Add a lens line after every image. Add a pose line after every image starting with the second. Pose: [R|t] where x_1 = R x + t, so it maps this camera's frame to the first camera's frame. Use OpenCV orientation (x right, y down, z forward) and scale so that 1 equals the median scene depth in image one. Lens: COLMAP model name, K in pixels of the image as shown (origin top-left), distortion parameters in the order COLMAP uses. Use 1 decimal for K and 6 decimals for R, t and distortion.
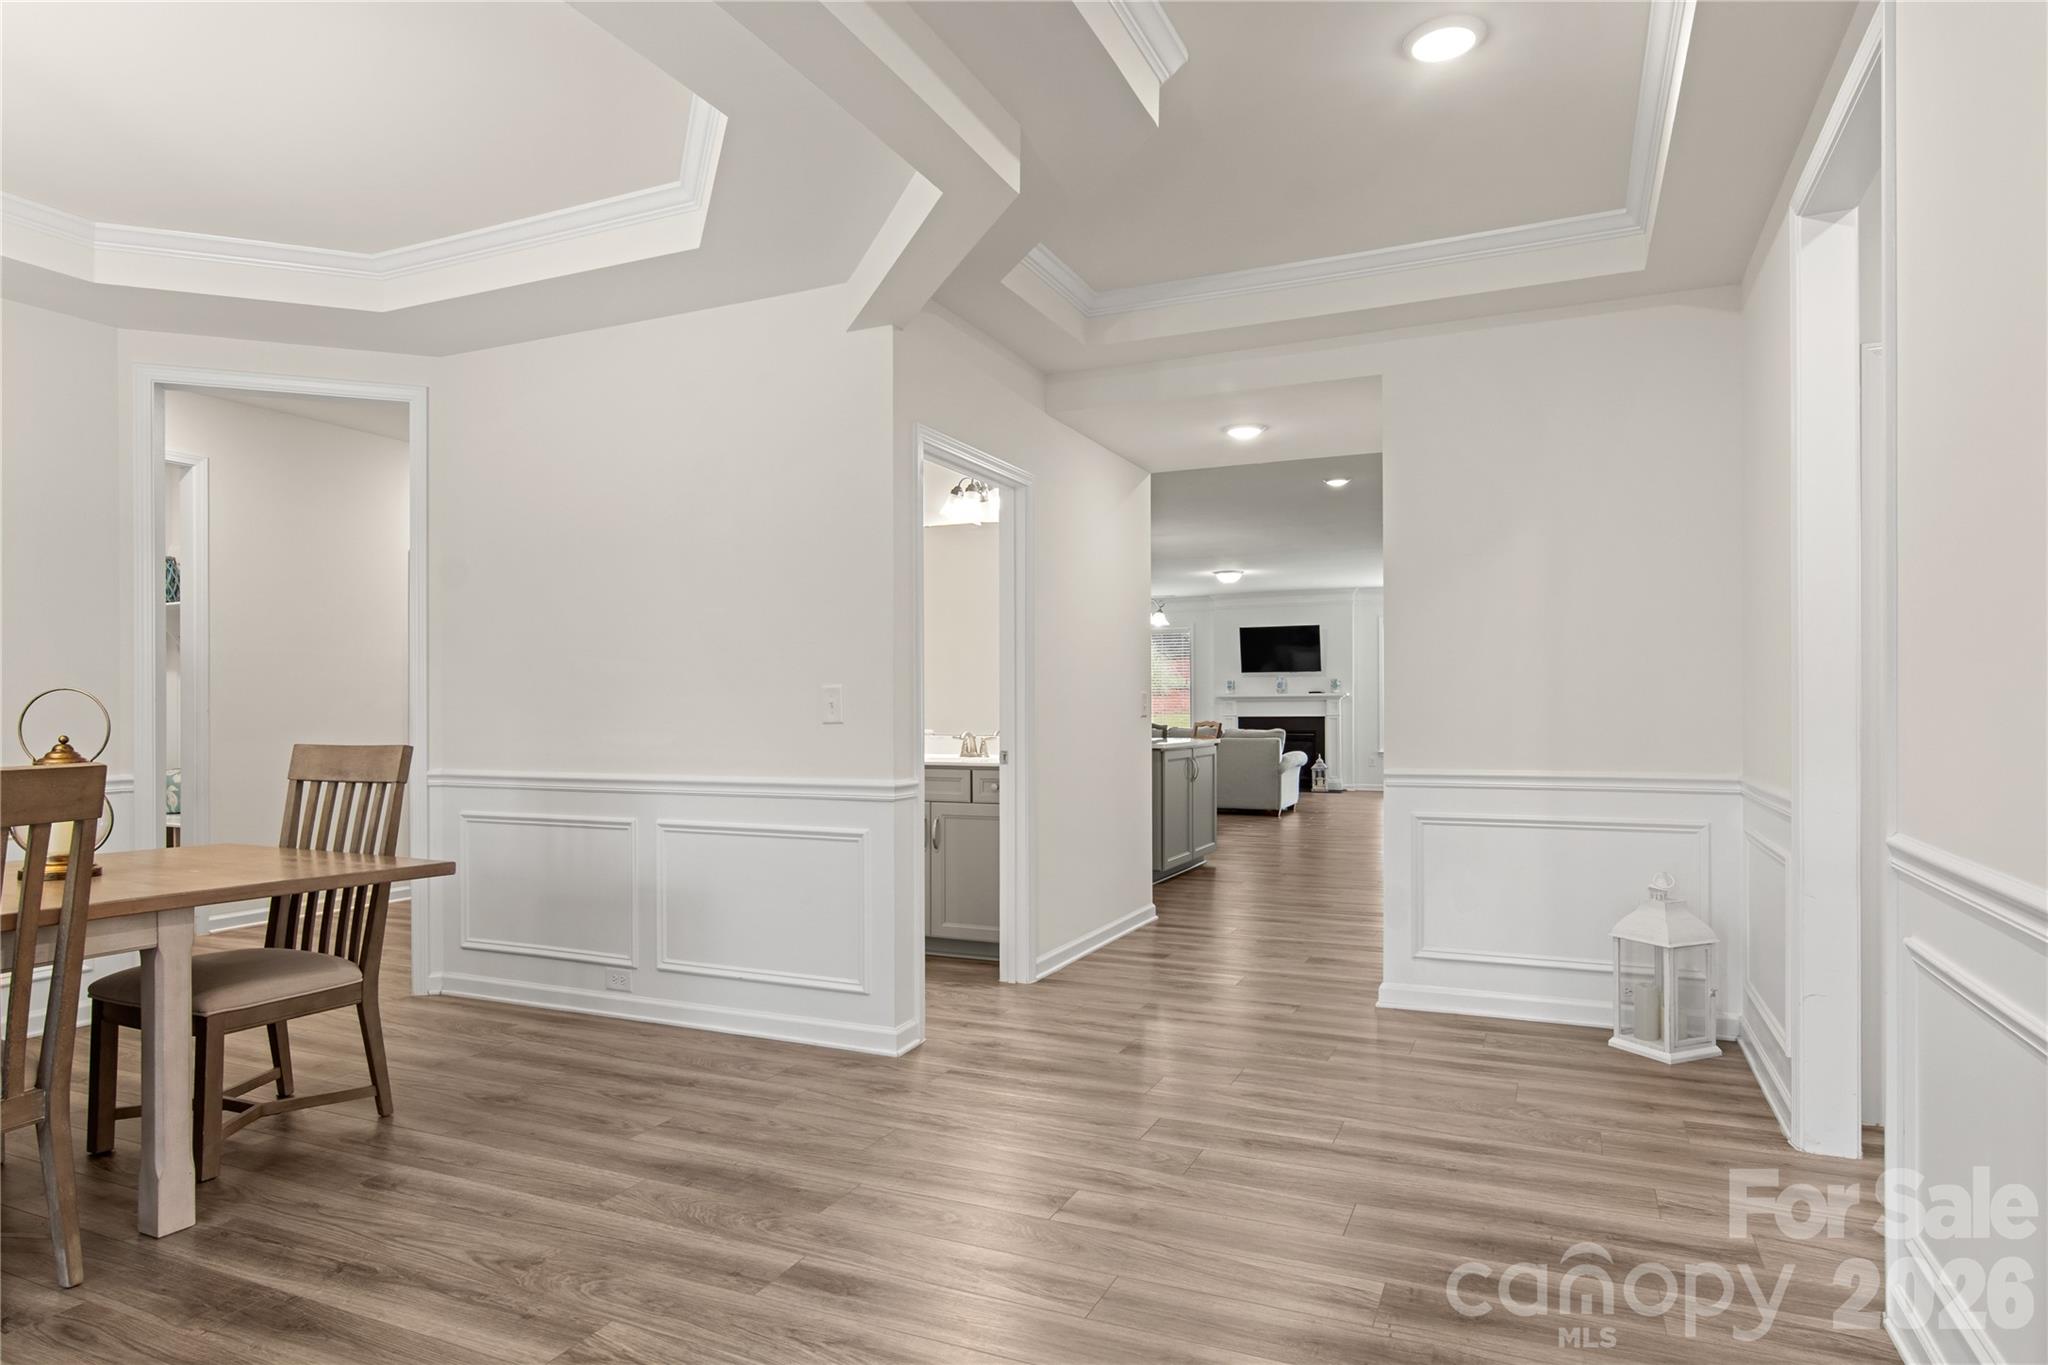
lens RADIAL K [[1151.5, 0, 1024.0], [0, 1151.5, 682.5], [0, 0, 1]] dist [-0.001777, 0.002490]
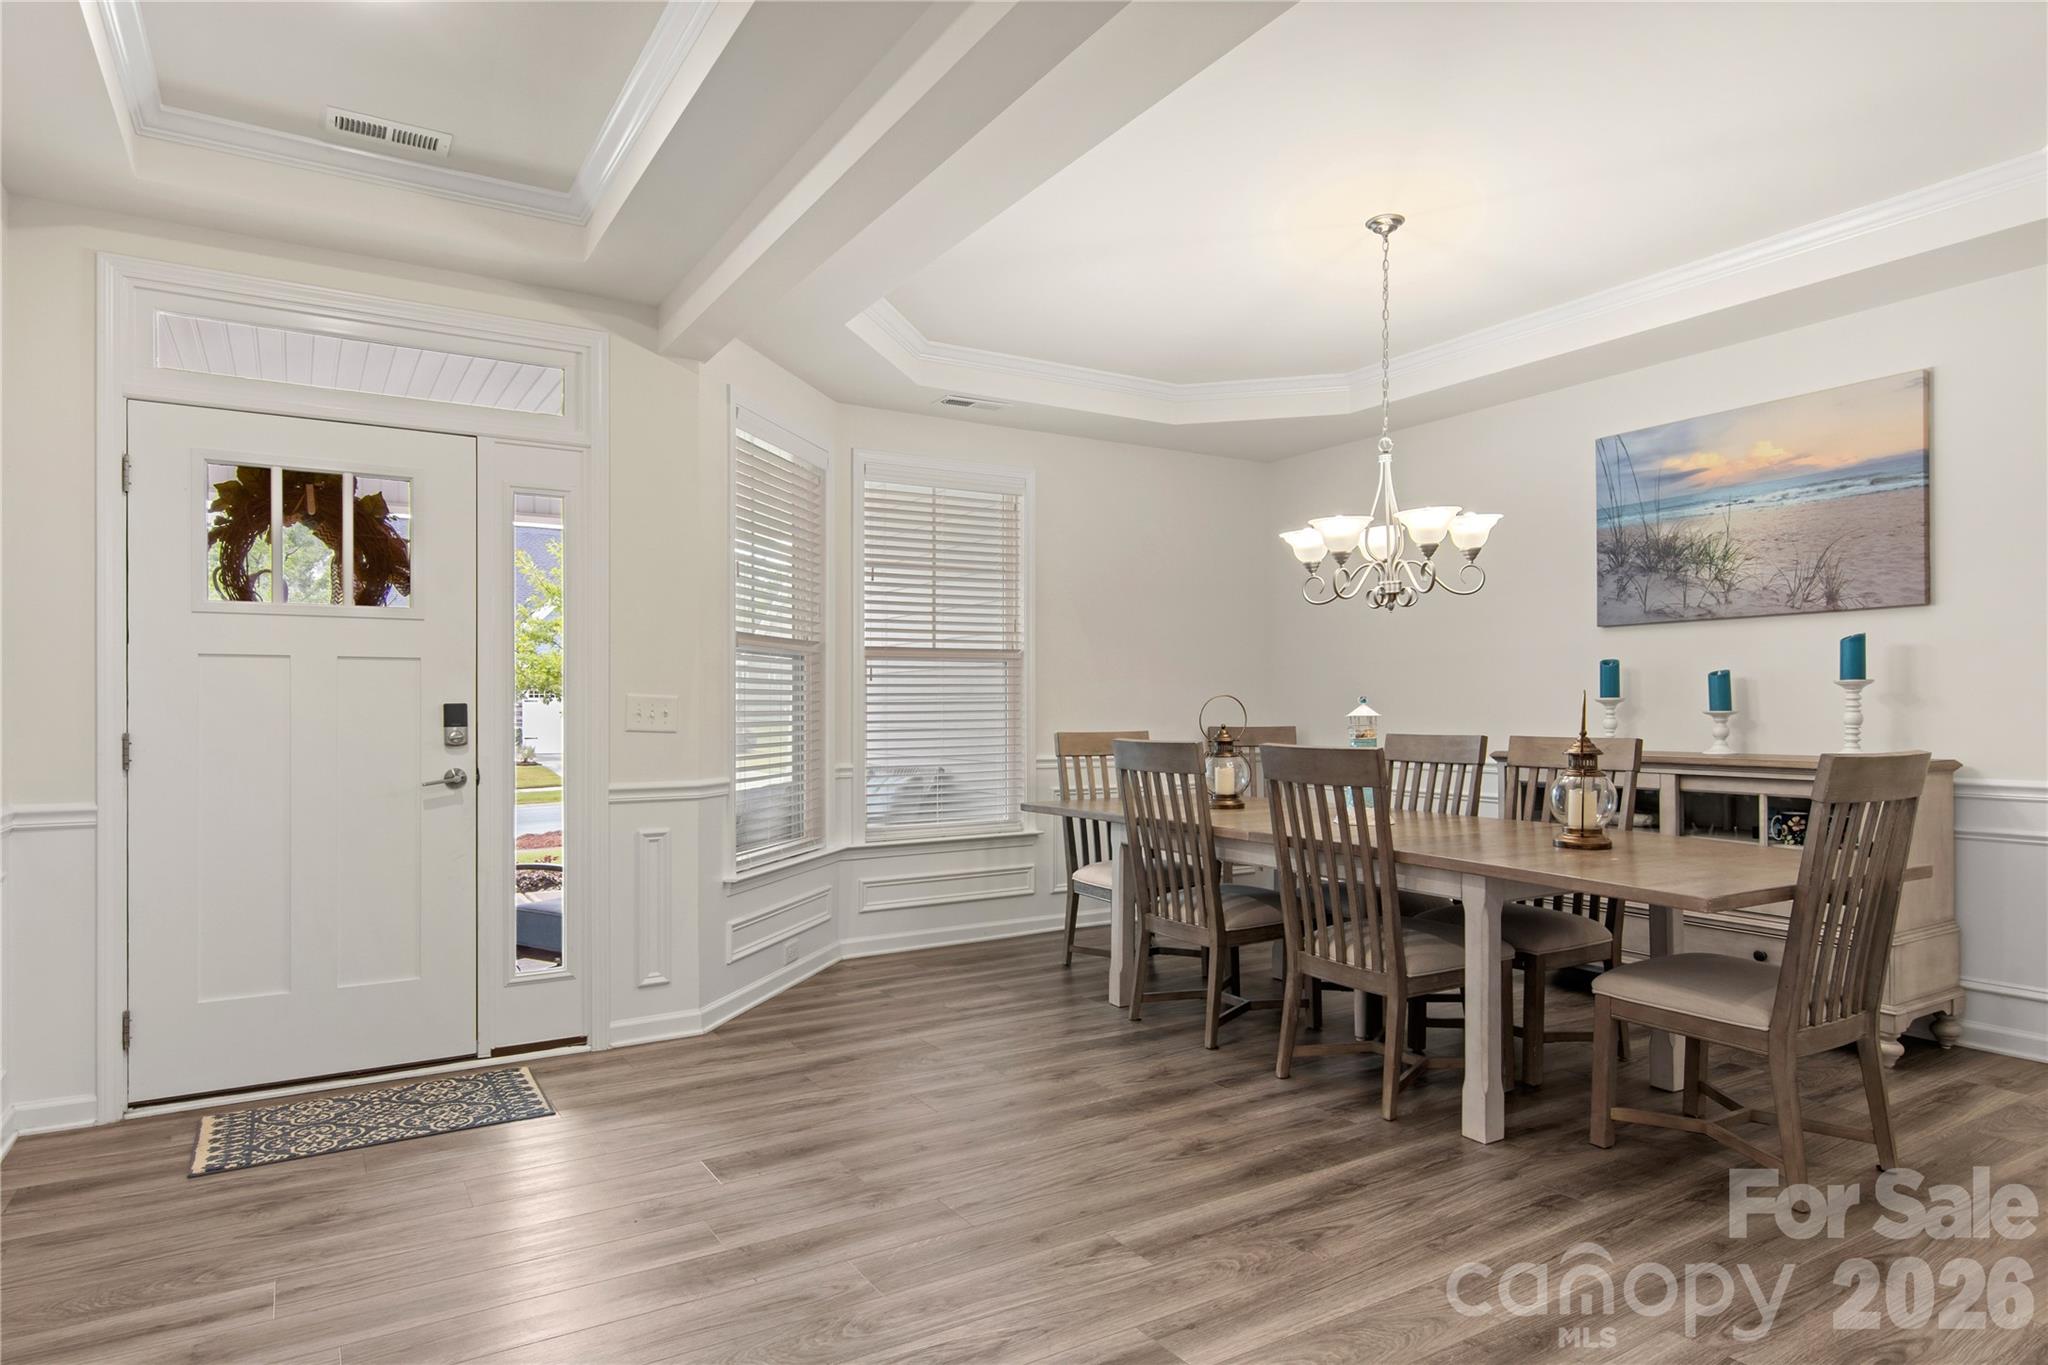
lens RADIAL K [[1151.5, 0, 1024.0], [0, 1151.5, 682.5], [0, 0, 1]] dist [-0.001777, 0.002490]
pose [[-0.511305, -0.004261, -0.859389, 0.602594], [0.015389, 0.999782, -0.014112, 0.002374], [0.859262, -0.020441, -0.511128, 1.324029]]
